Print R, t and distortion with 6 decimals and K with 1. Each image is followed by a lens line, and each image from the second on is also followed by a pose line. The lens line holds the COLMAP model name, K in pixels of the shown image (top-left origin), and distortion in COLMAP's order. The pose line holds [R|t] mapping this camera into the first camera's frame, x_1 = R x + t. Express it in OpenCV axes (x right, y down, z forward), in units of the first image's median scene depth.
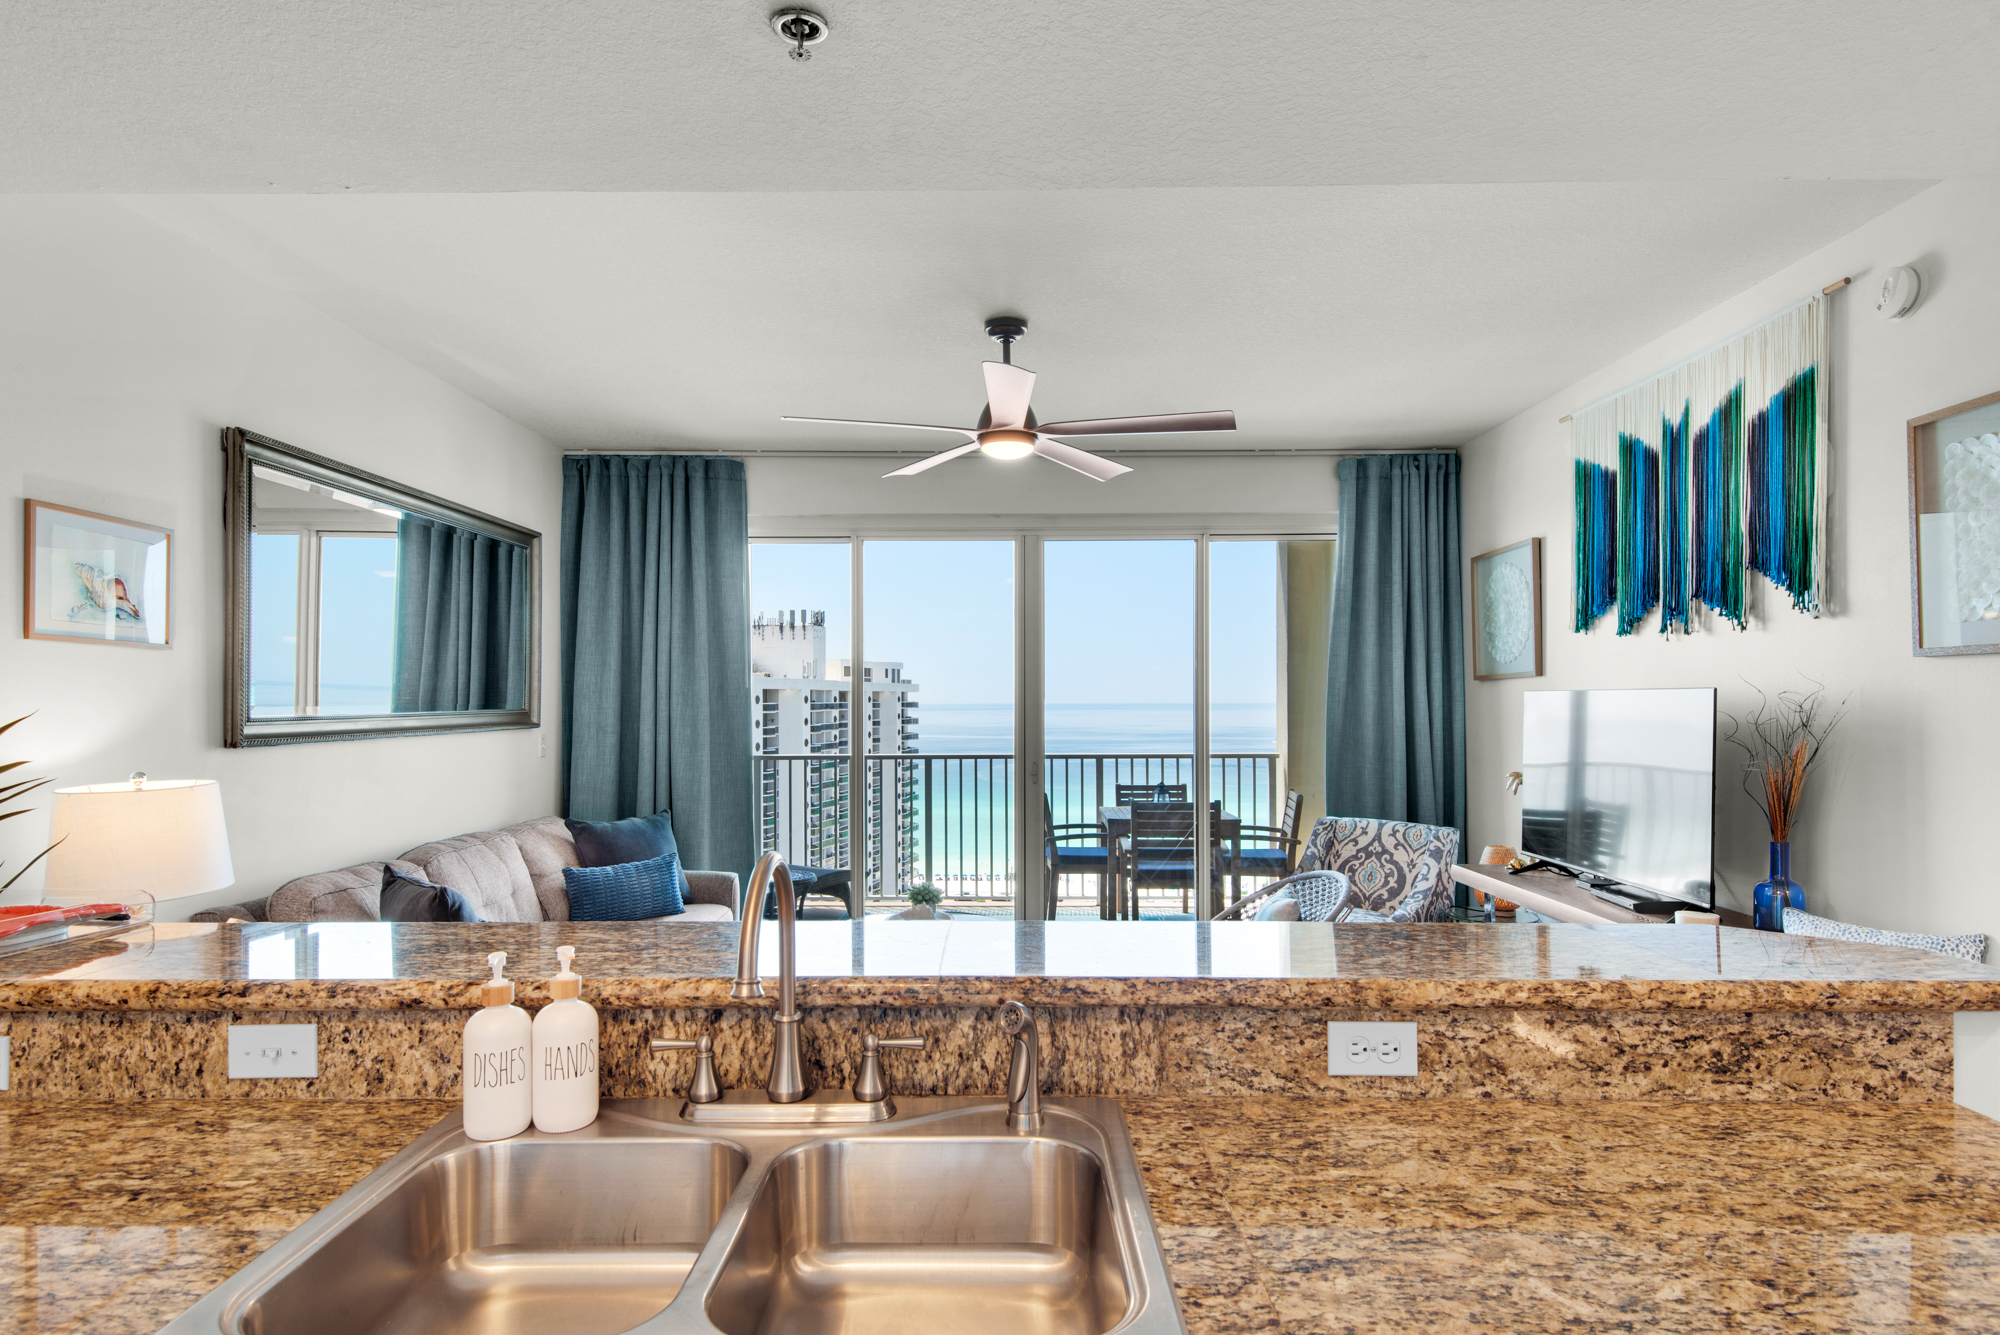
lens RADIAL K [[1084.7, 0, 1001.0], [0, 1084.7, 693.6], [0, 0, 1]] dist [0.039333, -0.022625]
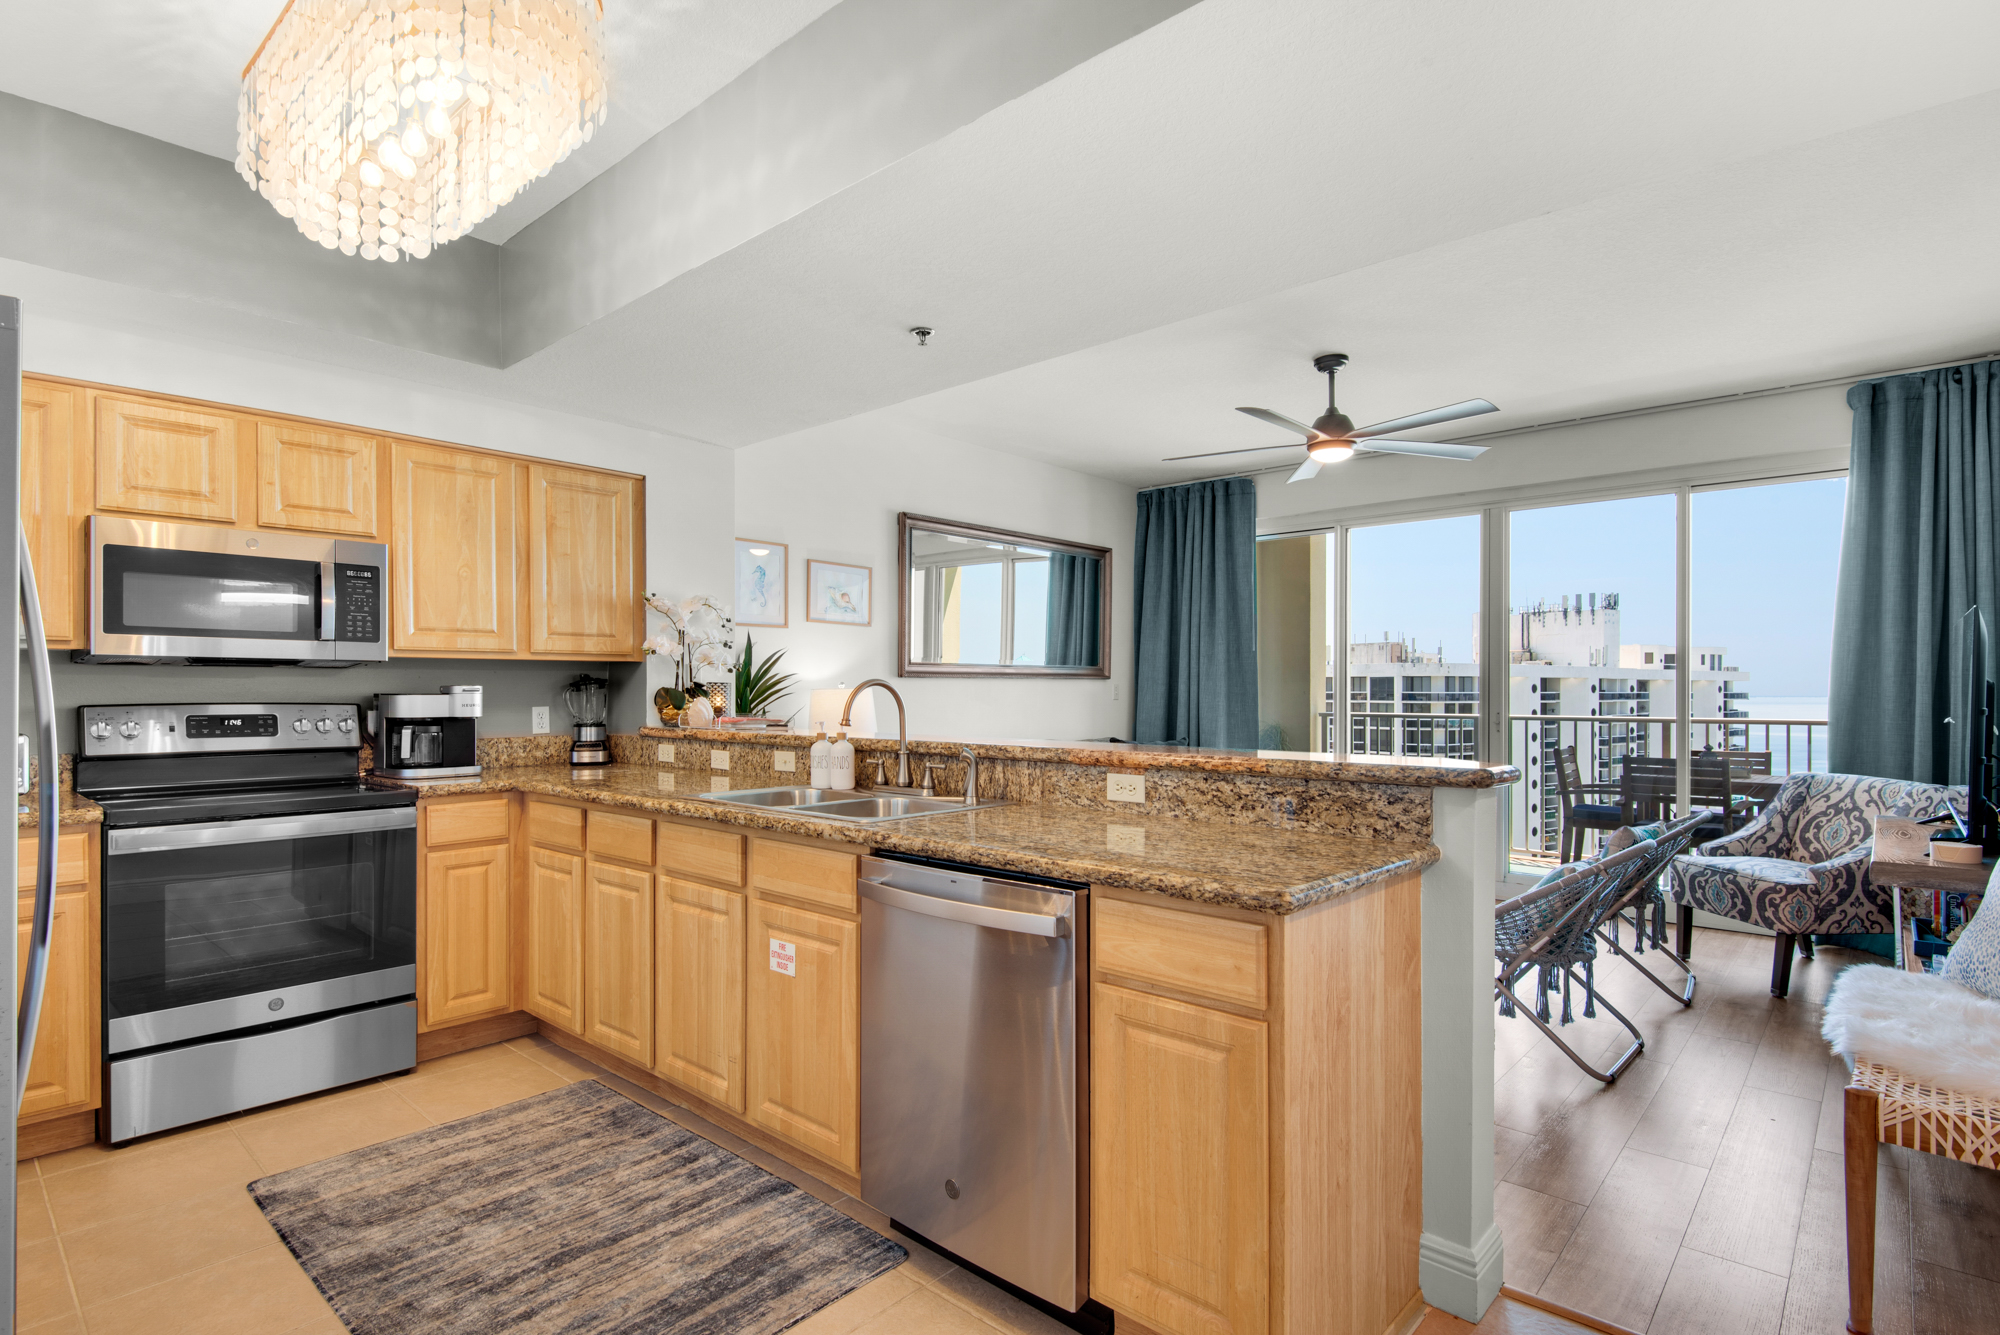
lens RADIAL K [[984.9, 0, 974.4], [0, 984.9, 693.9], [0, 0, 1]] dist [0.042572, -0.032321]
pose [[0.743575, 0.008038, -0.668604, 1.302567], [-0.000350, 0.999932, 0.011633, 0.136092], [0.668652, -0.008416, 0.743527, -0.480381]]
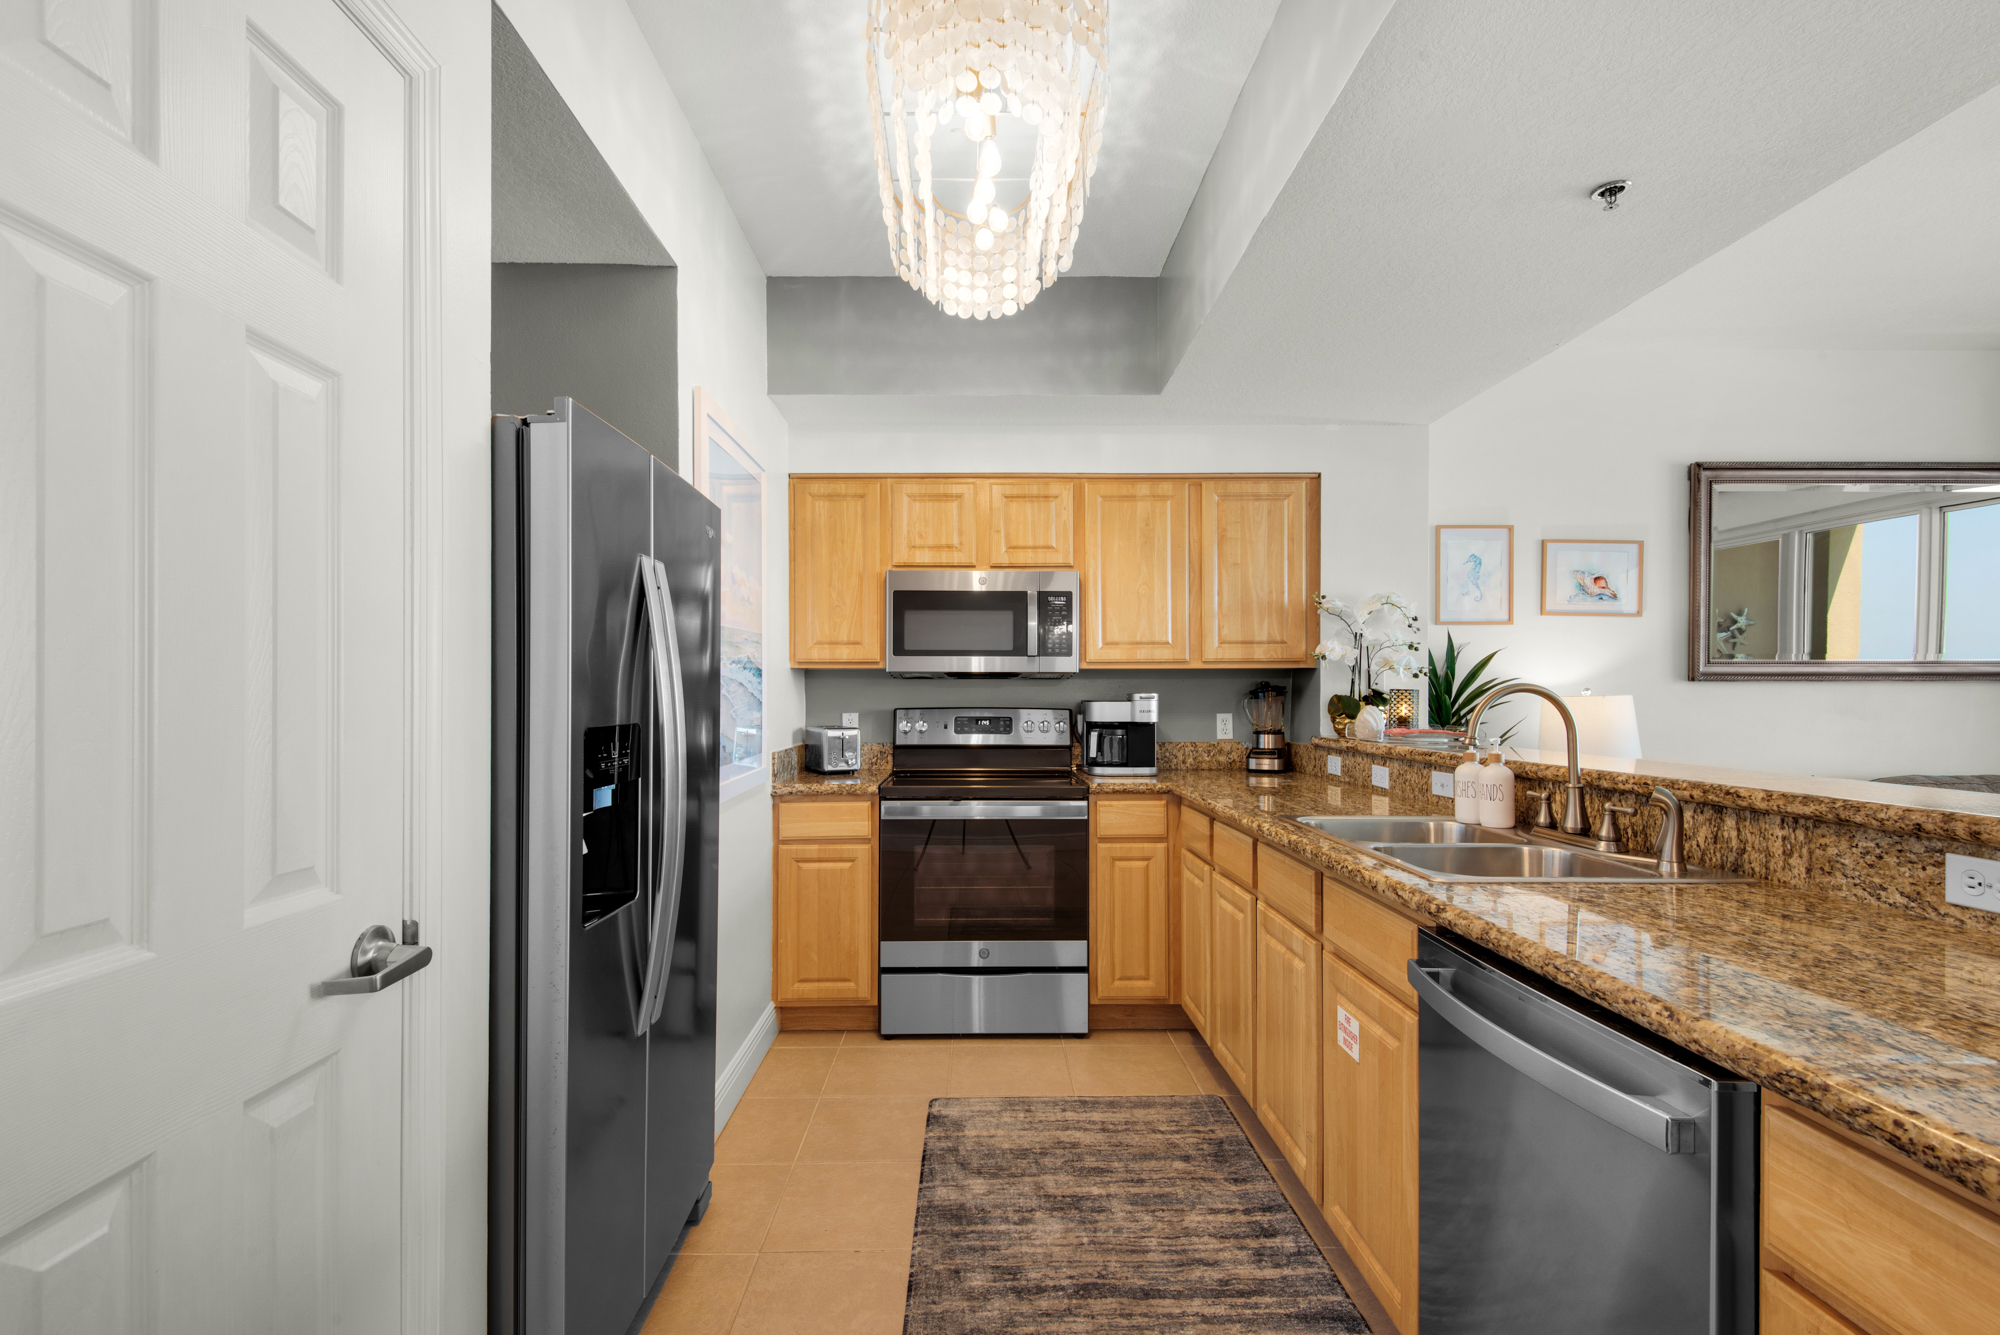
lens RADIAL K [[909.8, 0, 991.0], [0, 909.8, 694.8], [0, 0, 1]] dist [0.032769, -0.018951]
pose [[0.037526, 0.004027, -0.999288, 1.161766], [0.004812, 0.999980, 0.004210, 0.136142], [0.999284, -0.004967, 0.037506, 0.028822]]
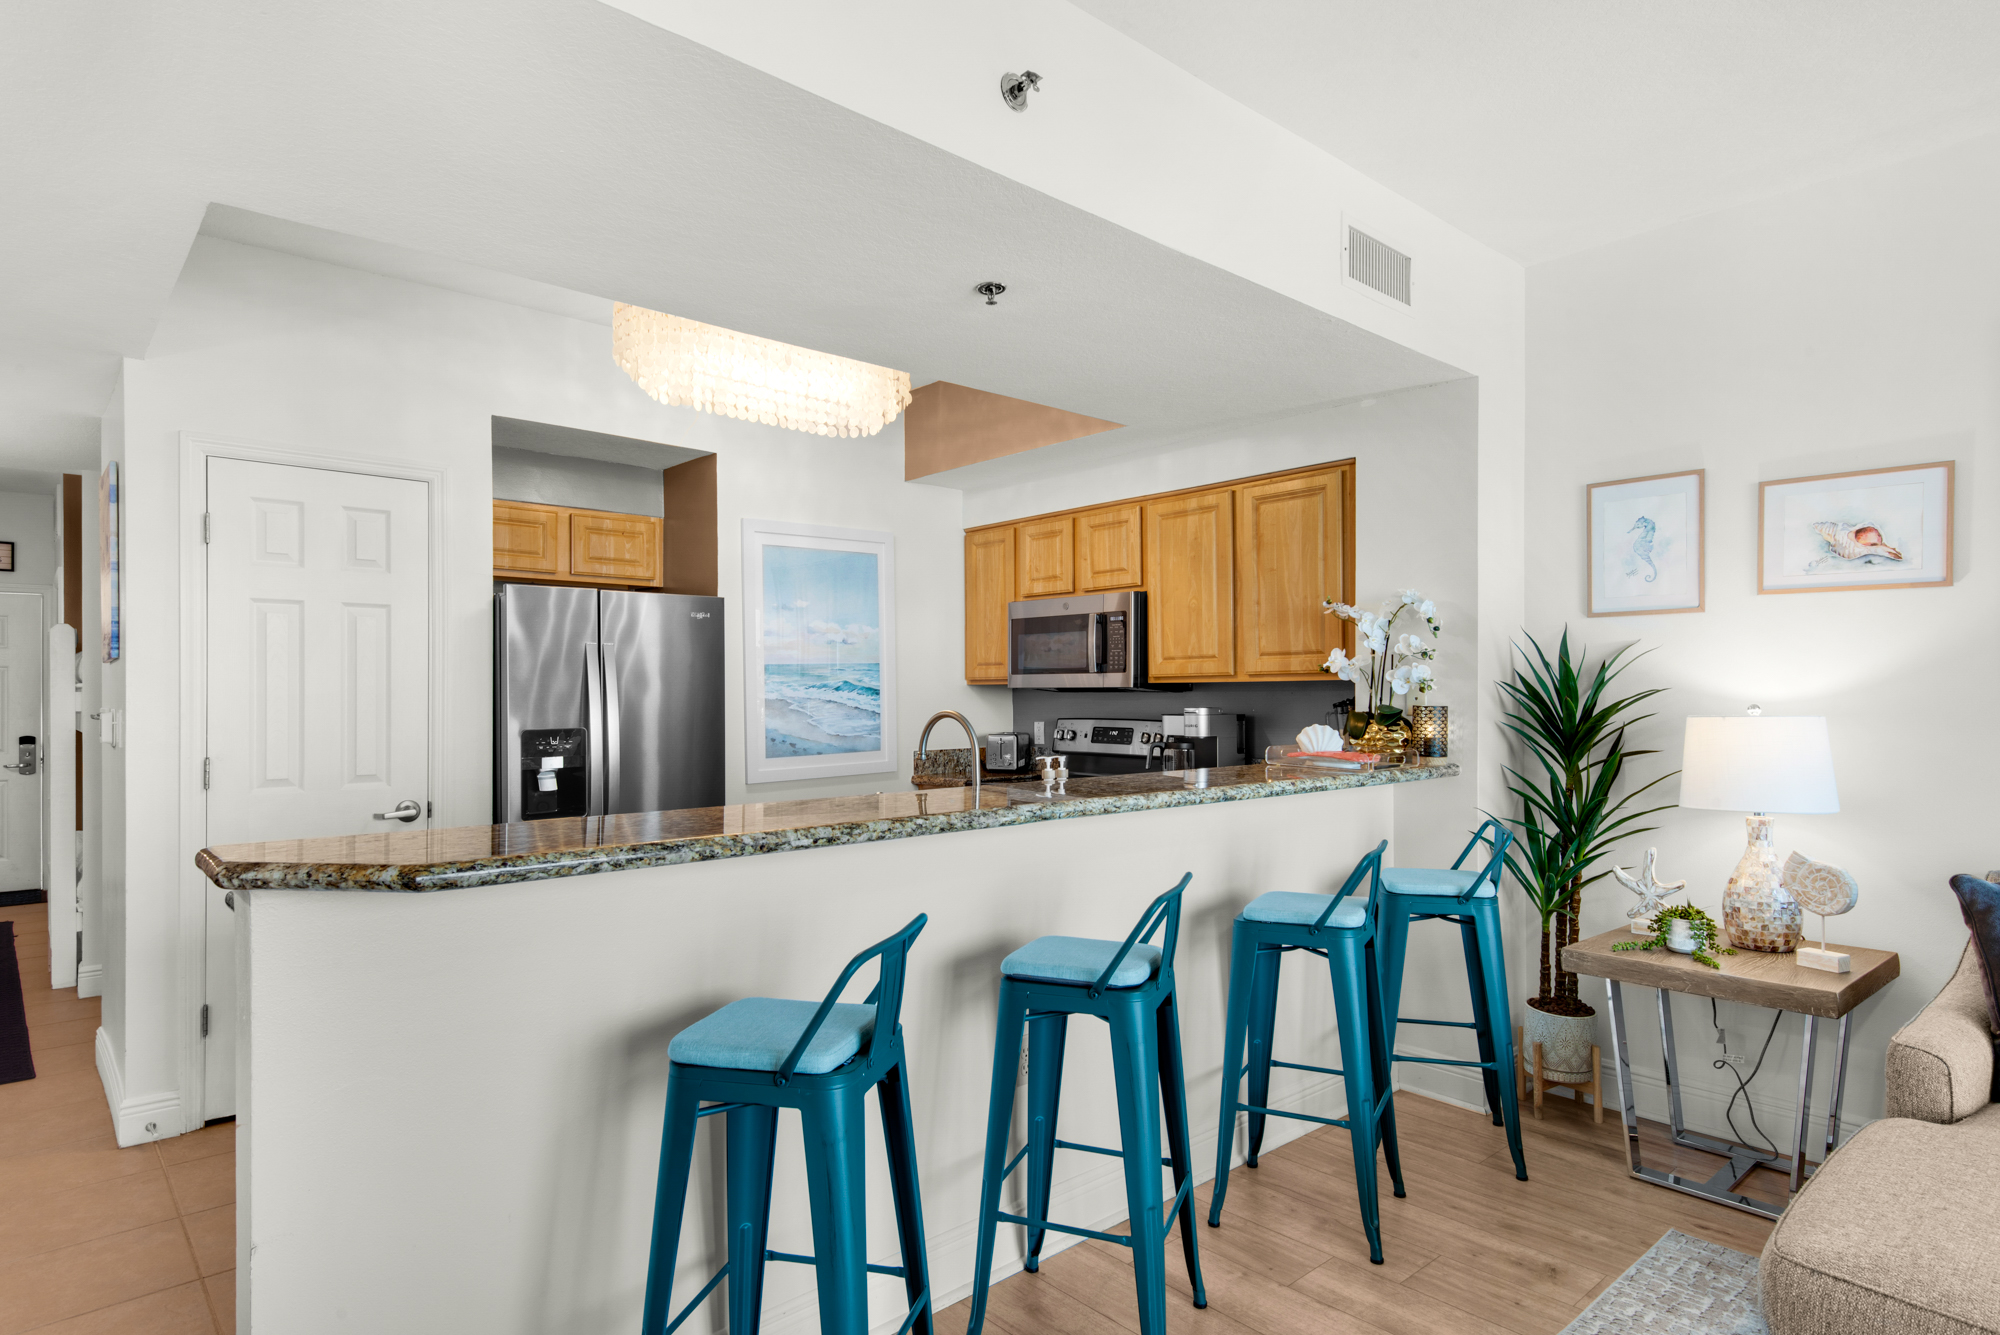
lens RADIAL K [[1084.7, 0, 1001.0], [0, 1084.7, 693.6], [0, 0, 1]] dist [0.039333, -0.022625]
pose [[-0.731375, 0.011037, -0.681886, 1.089663], [0.011750, 0.999925, 0.003582, 0.087123], [0.681875, -0.005393, -0.731449, 2.457399]]
